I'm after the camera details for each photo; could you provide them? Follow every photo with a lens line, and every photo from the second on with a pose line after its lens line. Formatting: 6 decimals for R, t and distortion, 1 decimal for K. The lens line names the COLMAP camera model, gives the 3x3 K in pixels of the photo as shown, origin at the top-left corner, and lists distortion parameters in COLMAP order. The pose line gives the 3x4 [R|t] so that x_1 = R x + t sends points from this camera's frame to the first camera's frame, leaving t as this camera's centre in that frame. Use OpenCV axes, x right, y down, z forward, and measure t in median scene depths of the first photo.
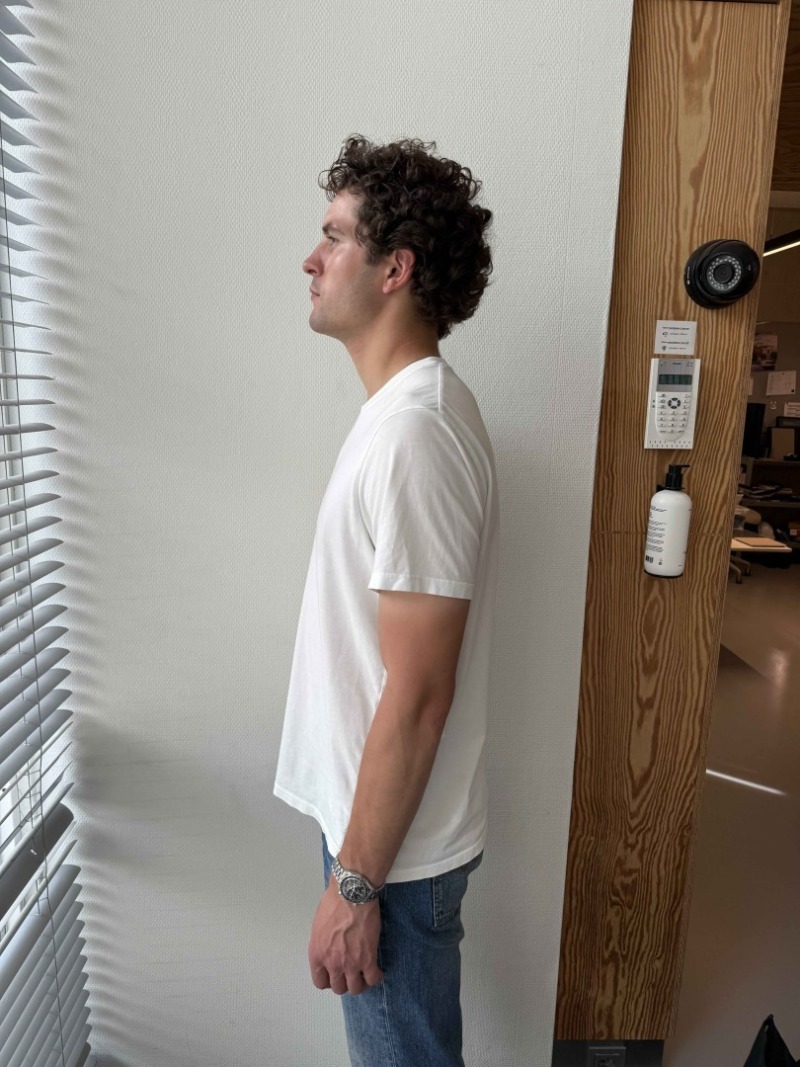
lens RADIAL K [[738.1, 0, 394.9], [0, 738.1, 532.4], [0, 0, 1]] dist [-0.002518, -0.008687]
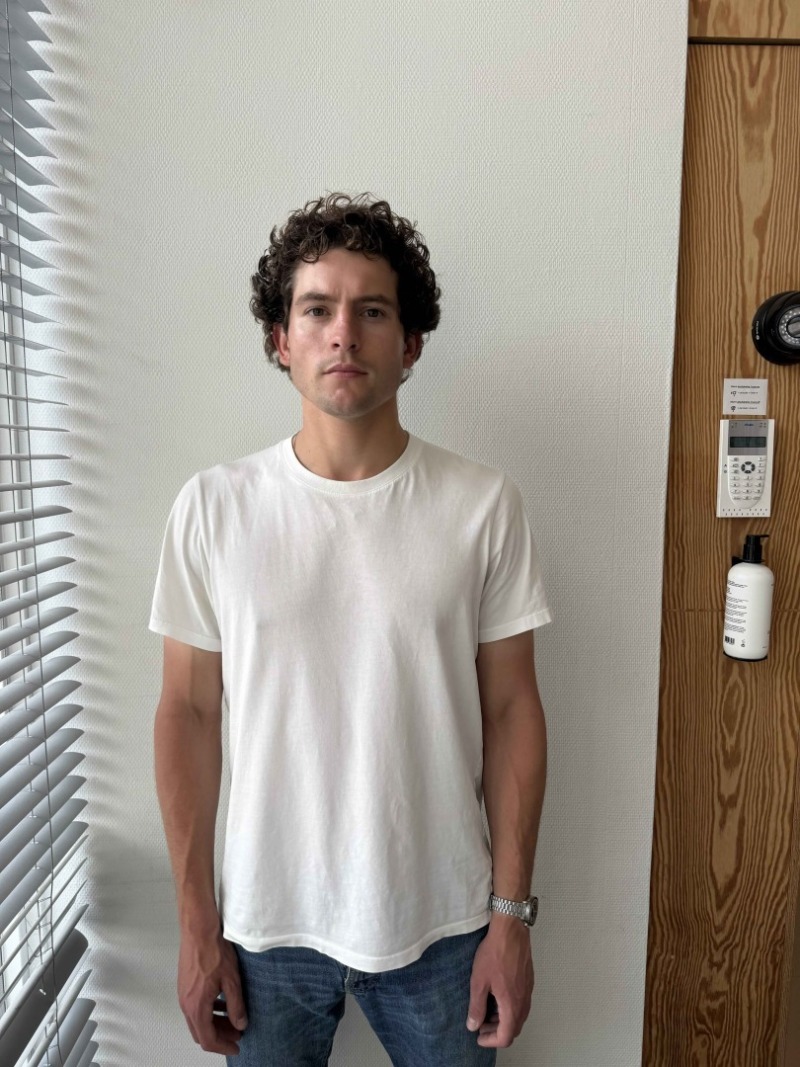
lens RADIAL K [[738.1, 0, 397.1], [0, 738.1, 538.2], [0, 0, 1]] dist [-0.002518, -0.008687]
pose [[0.999674, -0.022456, -0.012146, -0.044889], [0.021498, 0.997029, -0.073962, -0.029799], [0.013770, 0.073677, 0.997187, 0.091075]]
